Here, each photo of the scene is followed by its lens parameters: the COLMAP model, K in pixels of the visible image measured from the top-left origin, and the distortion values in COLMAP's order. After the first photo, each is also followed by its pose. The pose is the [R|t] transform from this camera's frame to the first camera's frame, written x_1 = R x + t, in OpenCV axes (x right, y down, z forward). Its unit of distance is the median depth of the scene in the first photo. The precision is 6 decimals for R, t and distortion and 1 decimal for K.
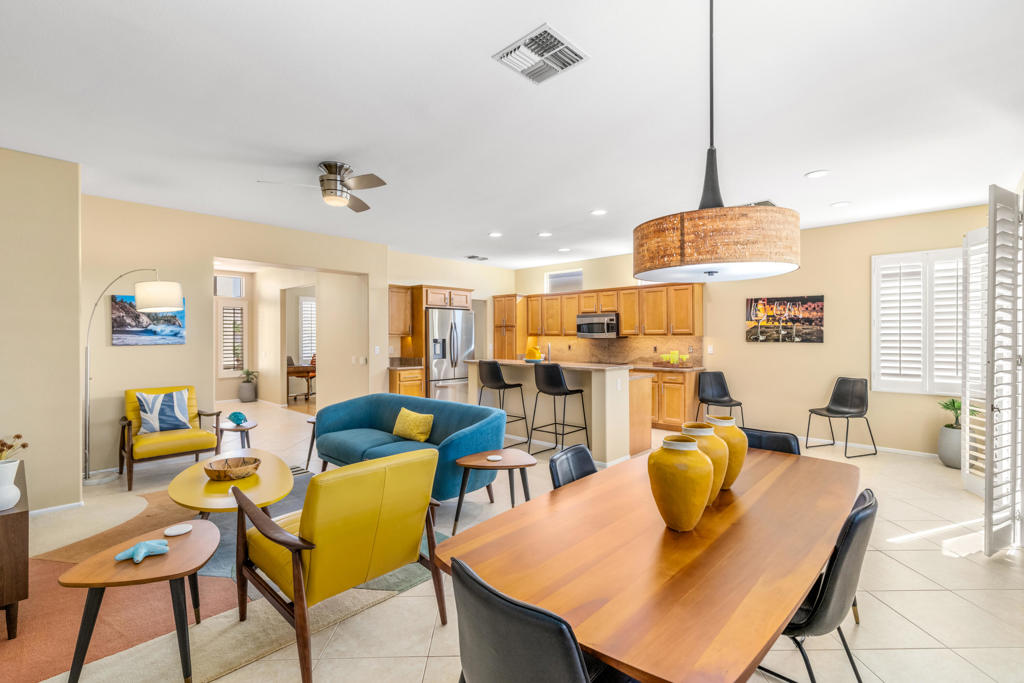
lens RADIAL K [[459.2, 0, 516.5], [0, 459.2, 336.7], [0, 0, 1]] dist [0.011389, -0.001453]
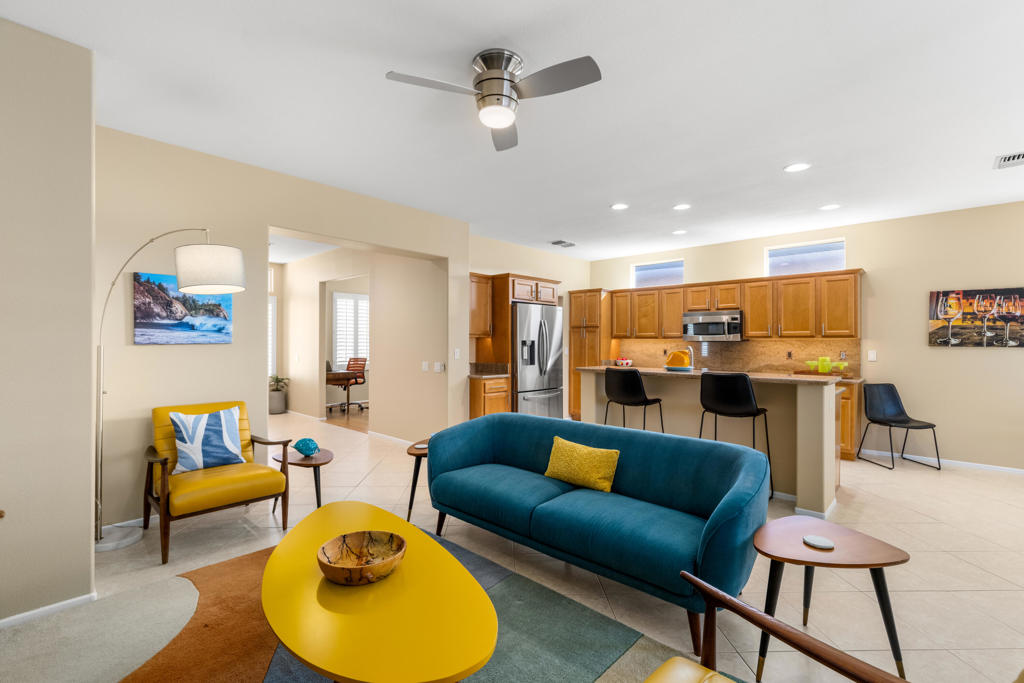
lens RADIAL K [[459.2, 0, 517.6], [0, 459.2, 341.0], [0, 0, 1]] dist [0.011389, -0.001453]
pose [[0.999960, 0.006256, 0.006385, -0.222141], [-0.006241, 0.999978, -0.002403, 0.008975], [-0.006400, 0.002363, 0.999977, 0.220842]]
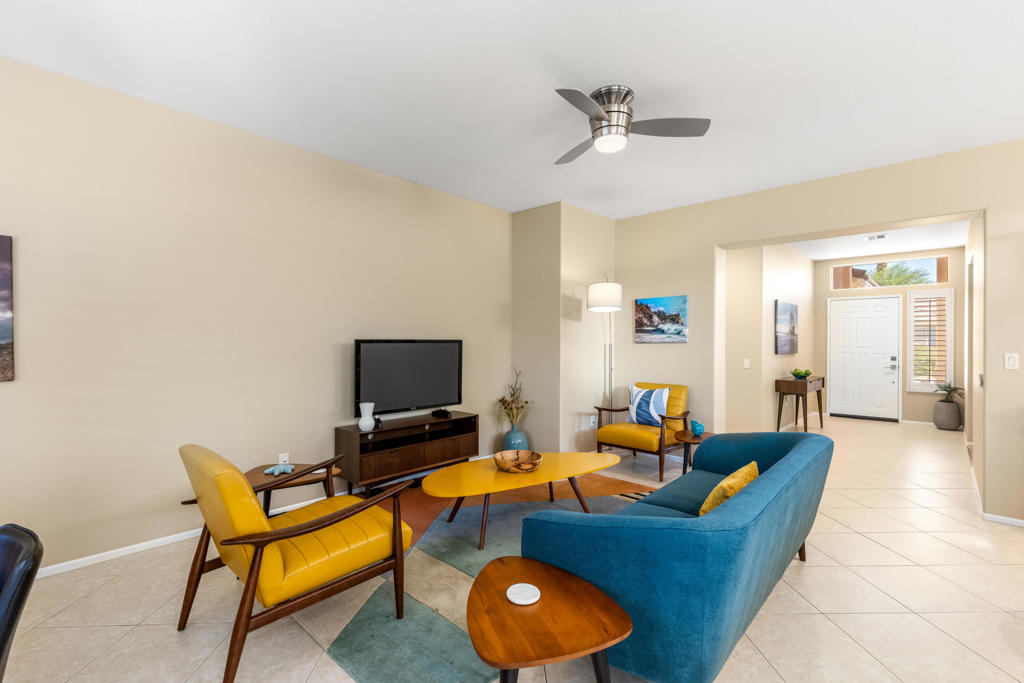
lens RADIAL K [[459.2, 0, 508.3], [0, 459.2, 342.2], [0, 0, 1]] dist [0.011389, -0.001453]
pose [[-0.006201, 0.003551, -0.999974, 0.209835], [-0.003728, 0.999987, 0.003574, 0.010533], [0.999974, 0.003750, -0.006187, 0.514583]]
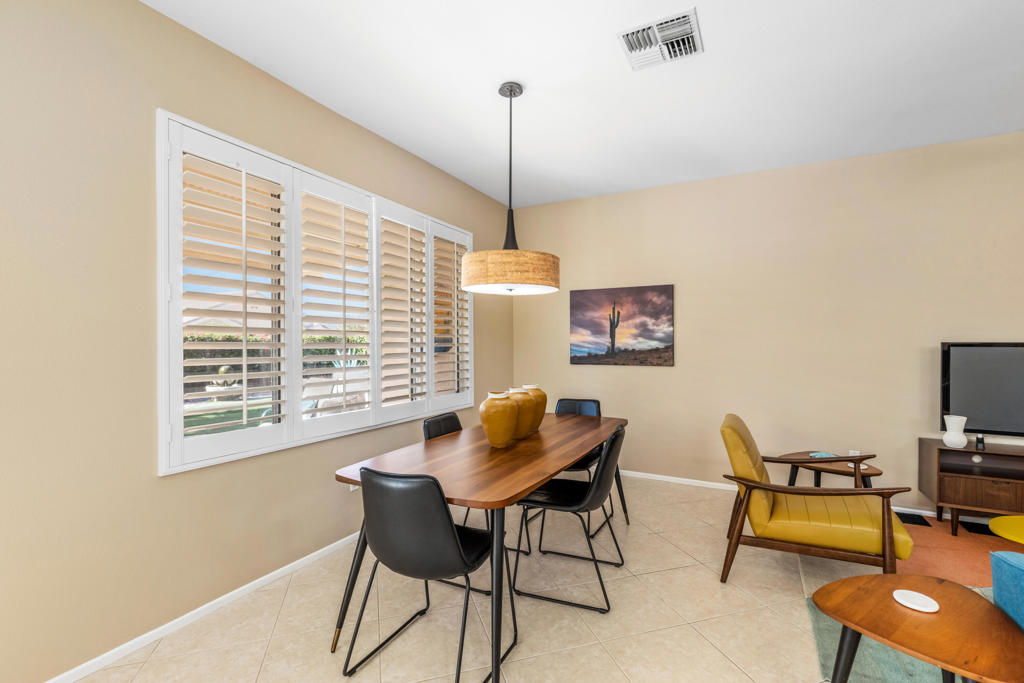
lens RADIAL K [[459.2, 0, 516.3], [0, 459.2, 343.8], [0, 0, 1]] dist [0.011389, -0.001453]
pose [[-0.962293, -0.001796, -0.272011, 0.231328], [-0.002810, 0.999990, 0.003338, 0.010718], [0.272002, 0.003977, -0.962288, 0.690666]]
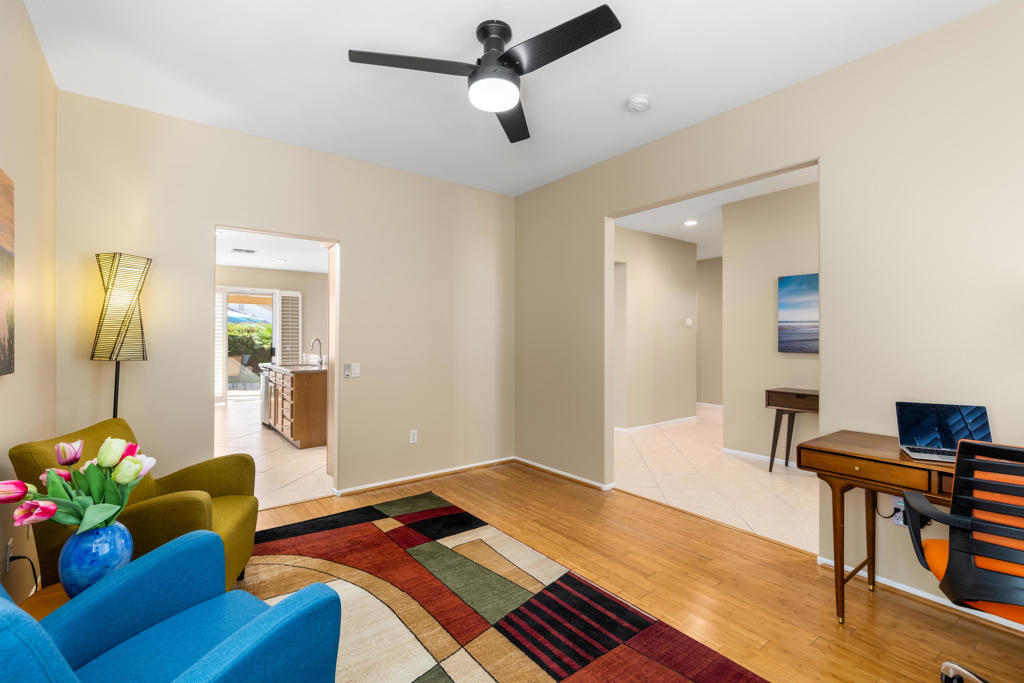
lens RADIAL K [[459.2, 0, 512.6], [0, 459.2, 336.2], [0, 0, 1]] dist [0.011389, -0.001453]
pose [[-0.986480, 0.004291, 0.163829, -0.520338], [0.003462, 0.999980, -0.005345, 0.015185], [-0.163848, -0.004705, -0.986474, 1.914392]]
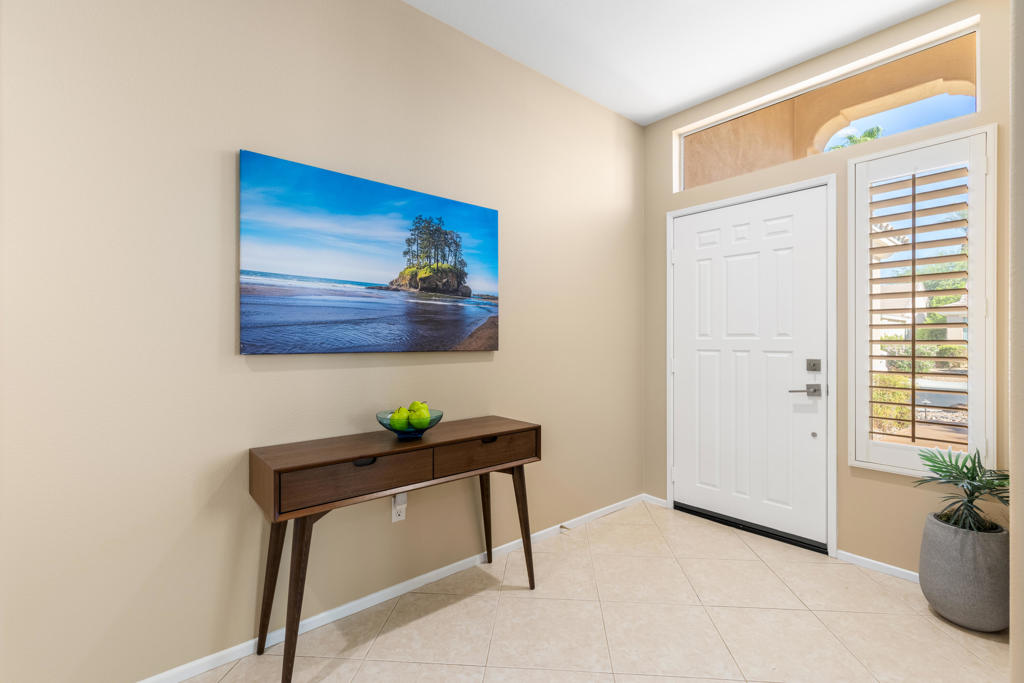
lens RADIAL K [[459.2, 0, 515.3], [0, 459.2, 340.4], [0, 0, 1]] dist [0.011389, -0.001453]
pose [[-0.111001, 0.004702, -0.993809, -0.568797], [0.001121, 0.999989, 0.004606, 0.029063], [0.993820, -0.000603, -0.111005, 1.299049]]
